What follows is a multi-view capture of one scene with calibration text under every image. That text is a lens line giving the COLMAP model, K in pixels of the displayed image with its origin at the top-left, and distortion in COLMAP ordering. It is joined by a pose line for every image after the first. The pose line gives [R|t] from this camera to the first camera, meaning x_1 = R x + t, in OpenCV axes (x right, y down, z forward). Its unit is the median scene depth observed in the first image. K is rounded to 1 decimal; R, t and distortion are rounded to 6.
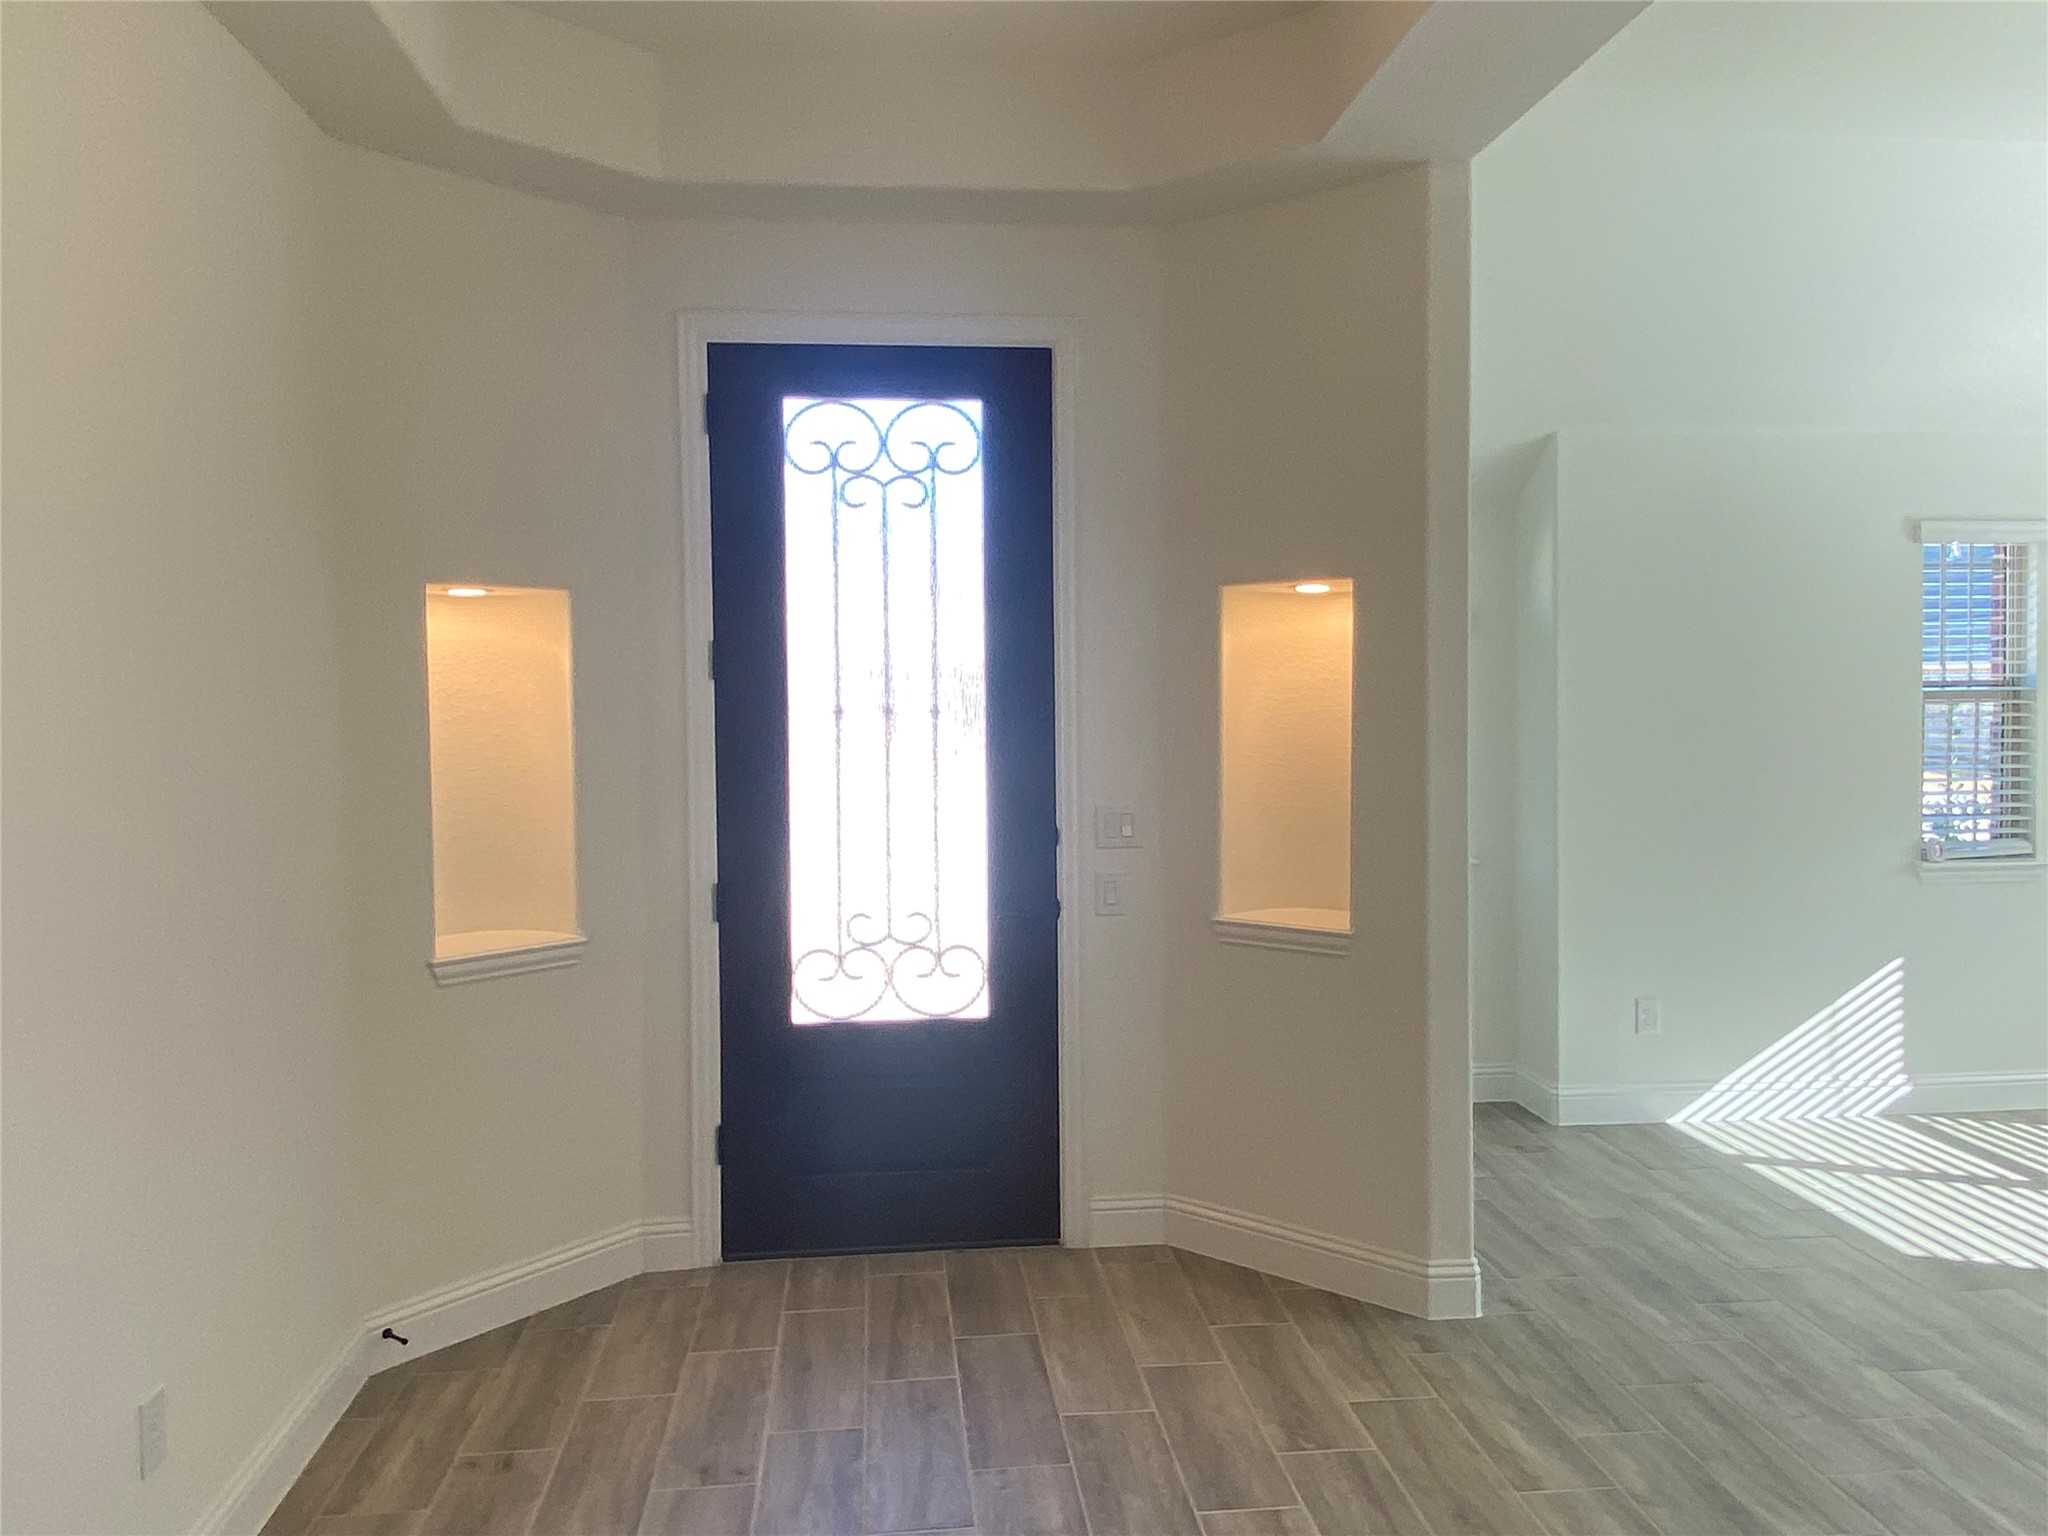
lens RADIAL K [[1524.5, 0, 1024.3], [0, 1524.5, 766.6], [0, 0, 1]] dist [0.033082, -0.030009]
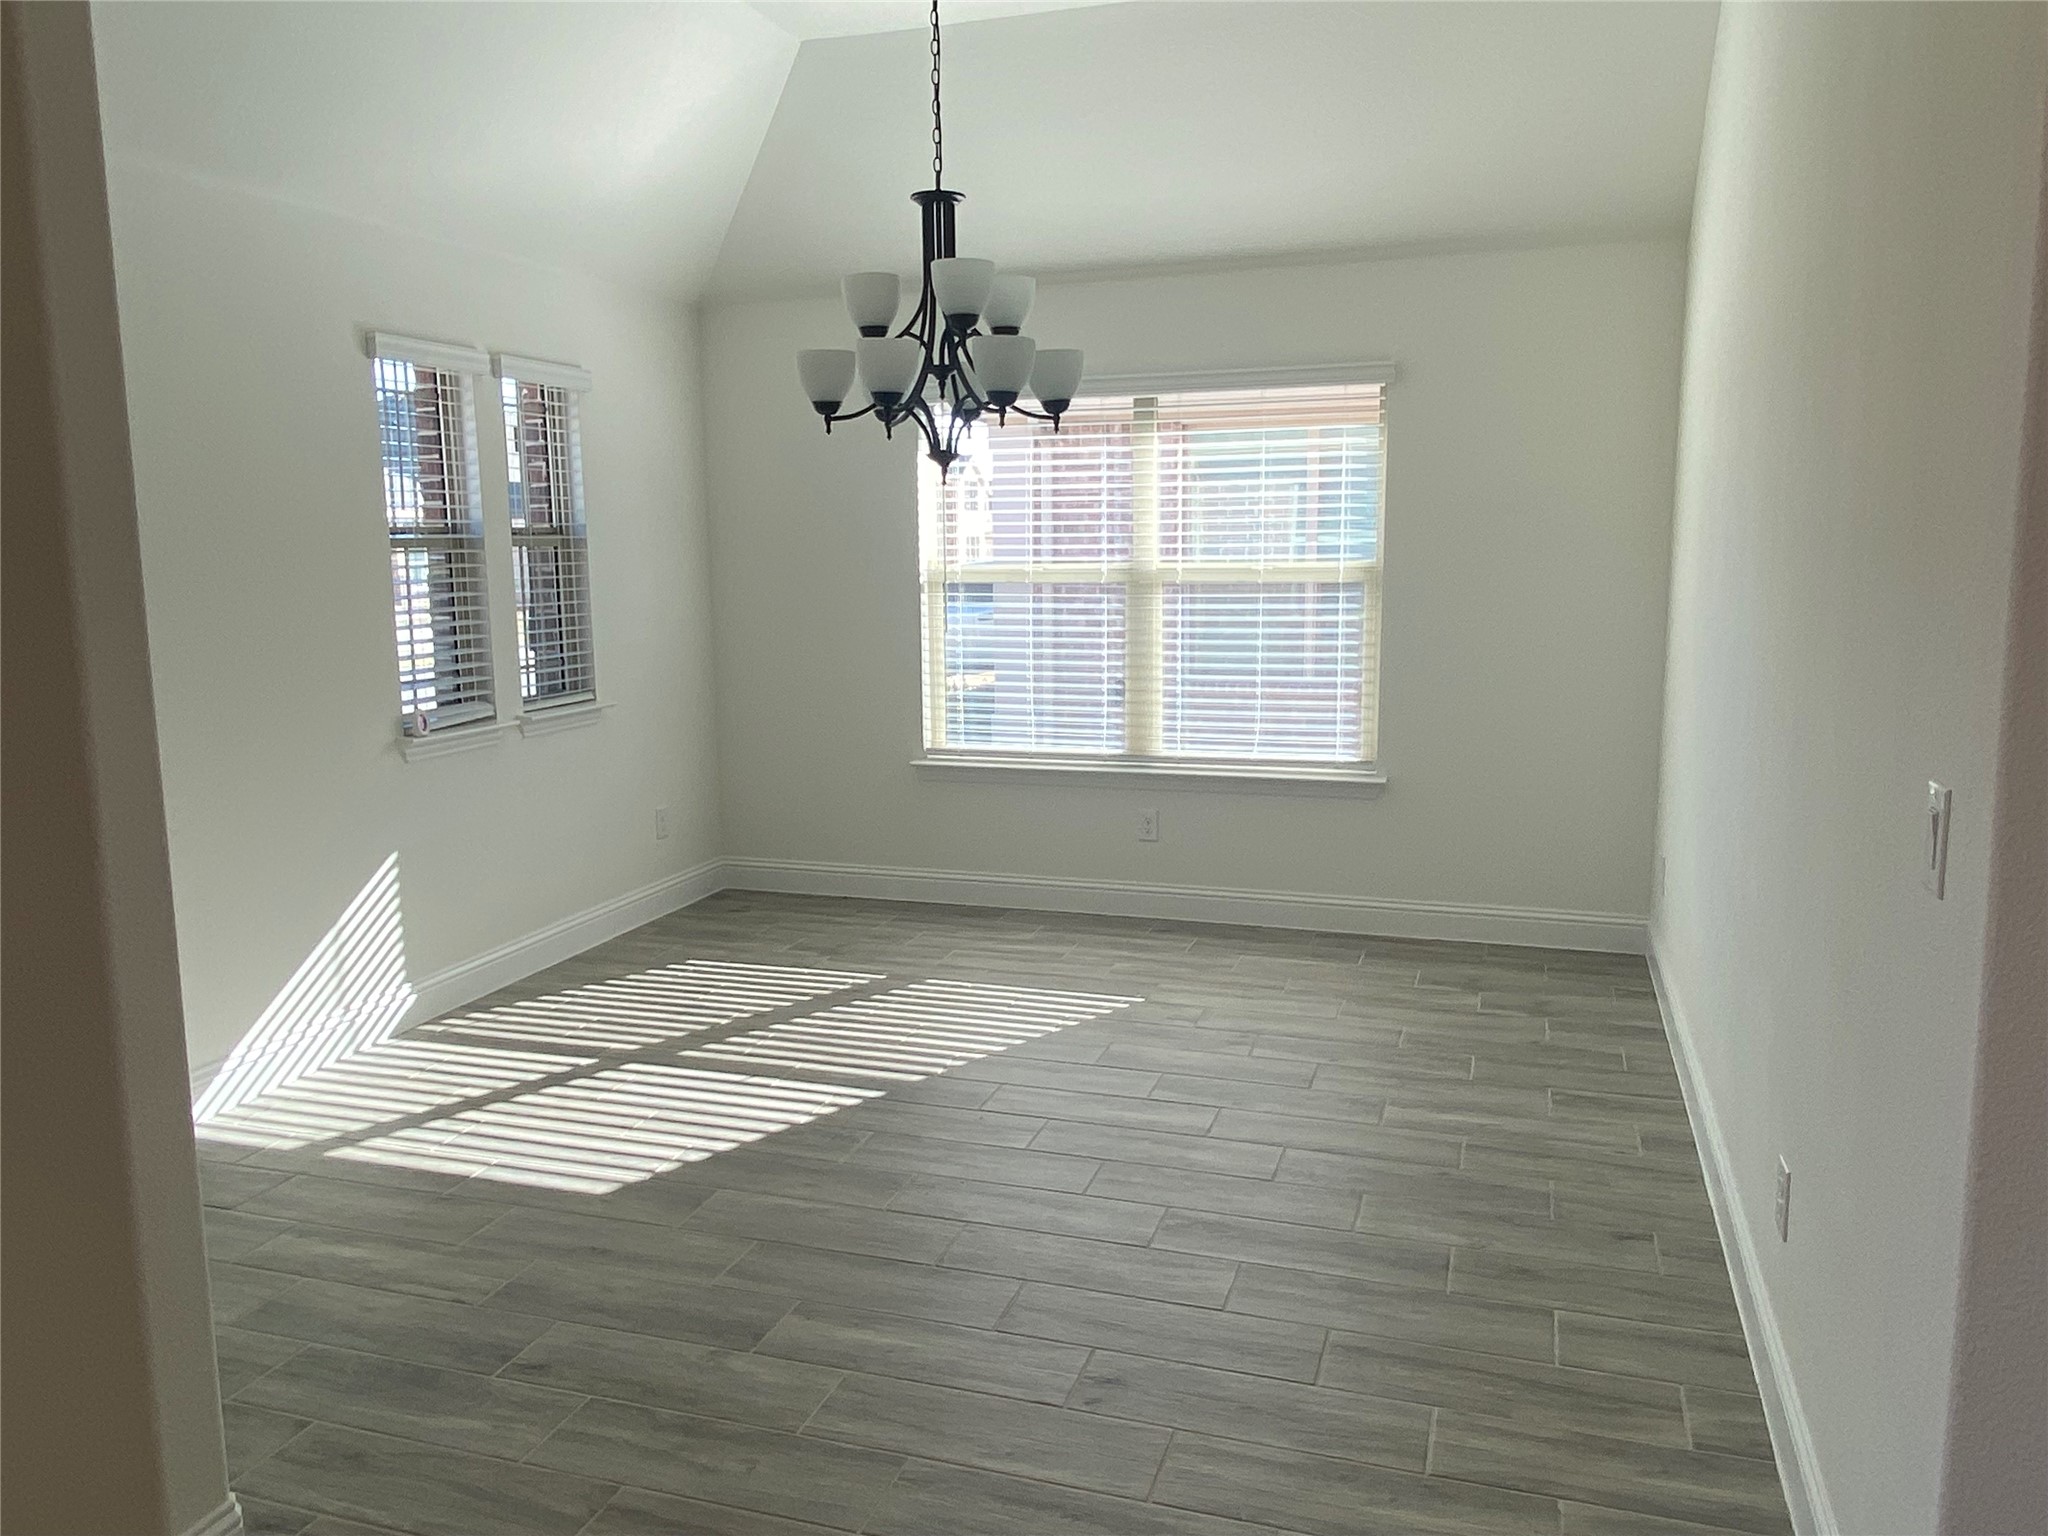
lens RADIAL K [[1524.5, 0, 1023.8], [0, 1524.5, 769.7], [0, 0, 1]] dist [0.033082, -0.030009]
pose [[0.413605, -0.136499, 0.900166, -0.049412], [0.059314, 0.990637, 0.122964, -0.005965], [-0.908522, 0.002533, 0.417829, 0.330077]]
